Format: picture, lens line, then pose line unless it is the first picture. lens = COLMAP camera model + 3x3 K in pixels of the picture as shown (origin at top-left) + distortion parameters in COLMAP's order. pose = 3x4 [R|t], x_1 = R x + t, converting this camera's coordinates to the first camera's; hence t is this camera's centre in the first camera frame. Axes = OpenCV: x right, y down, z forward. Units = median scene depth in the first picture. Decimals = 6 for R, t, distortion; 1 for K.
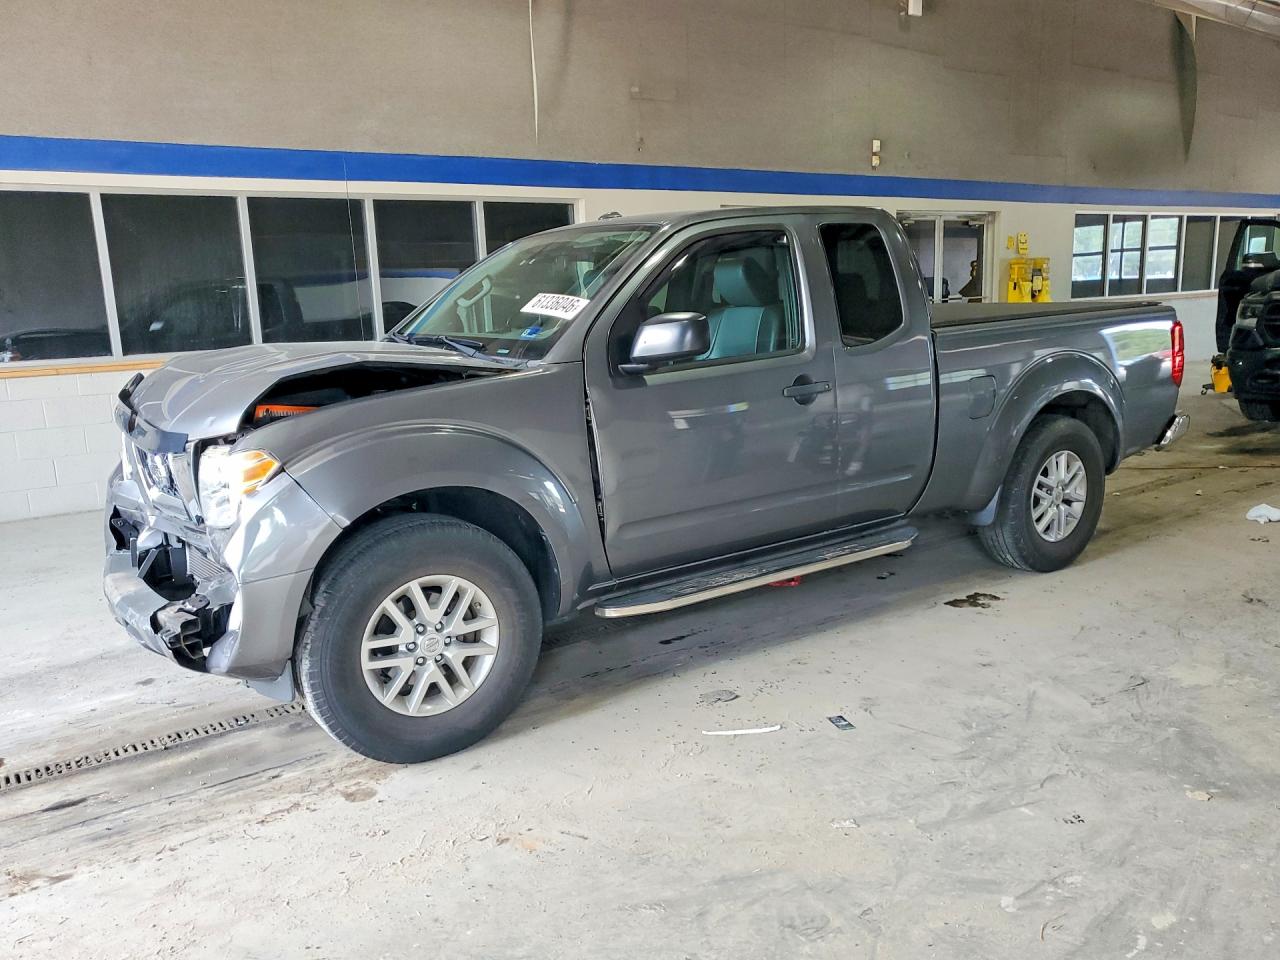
lens RADIAL K [[1009.6, 0, 639.1], [0, 1009.6, 489.0], [0, 0, 1]] dist [0.010594, 0.014571]
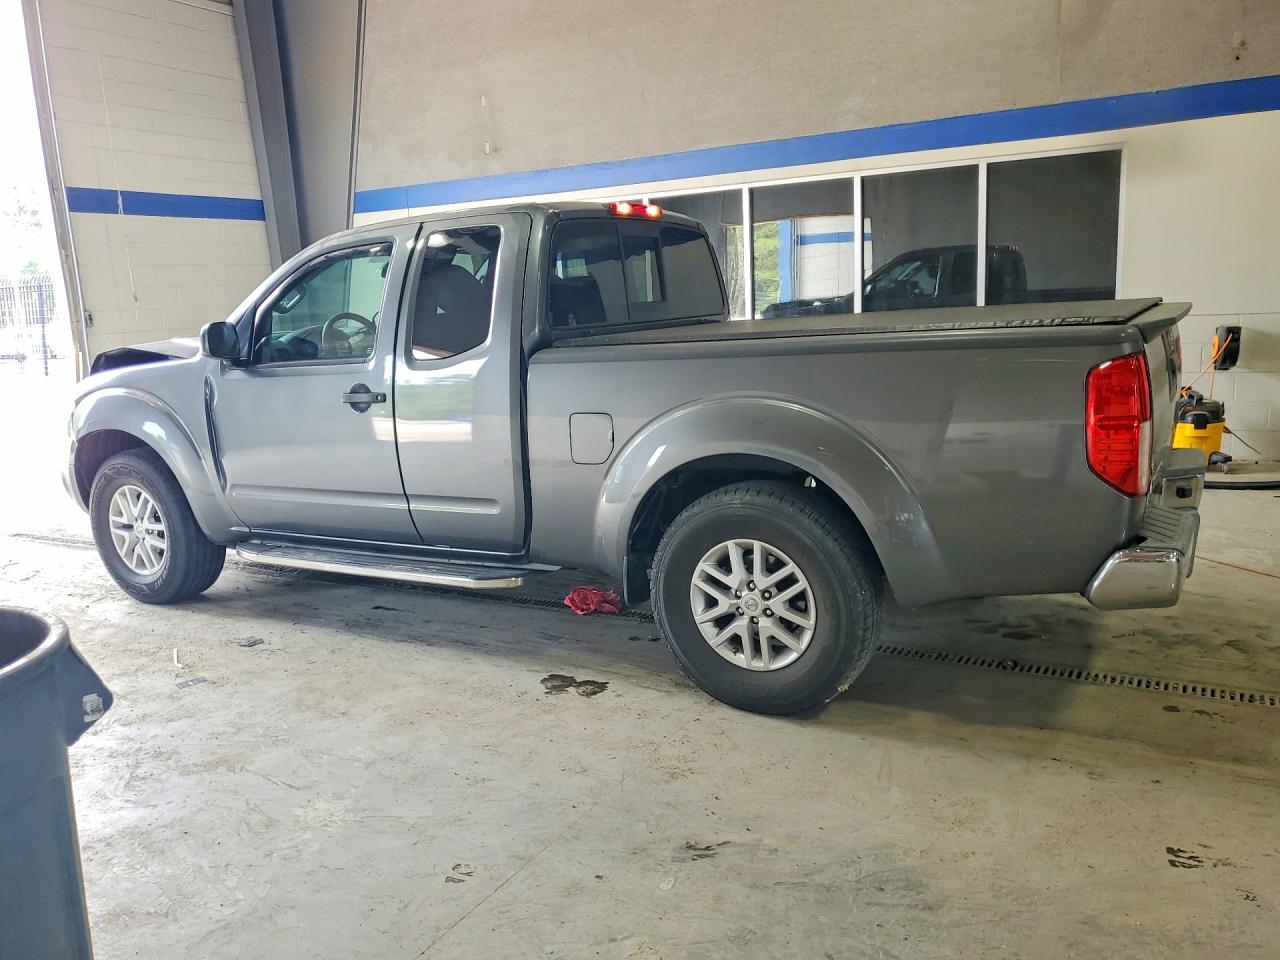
lens RADIAL K [[1009.6, 0, 641.8], [0, 1009.6, 475.2], [0, 0, 1]] dist [0.010594, 0.014571]
pose [[0.450602, 0.178930, -0.874610, 0.576014], [-0.144490, 0.981408, 0.126337, -0.091900], [0.880954, 0.069445, 0.468078, 0.366931]]
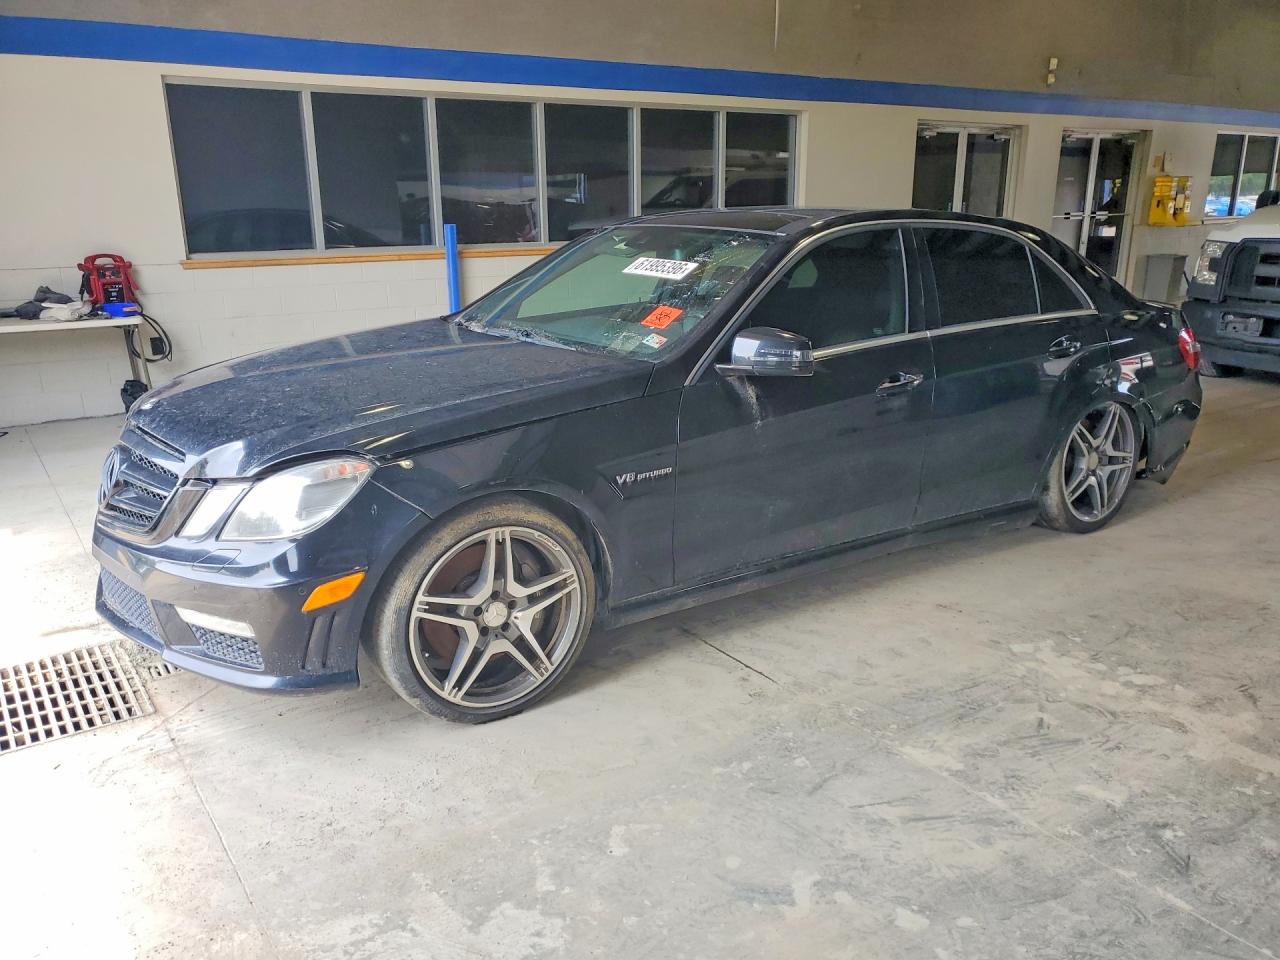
lens RADIAL K [[1009.6, 0, 636.2], [0, 1009.6, 481.4], [0, 0, 1]] dist [0.010594, 0.014571]
pose [[0.999637, 0.026922, -0.001341, -0.255904], [-0.026730, 0.996473, 0.079544, 0.026990], [0.003478, -0.079479, 0.996830, -0.116211]]
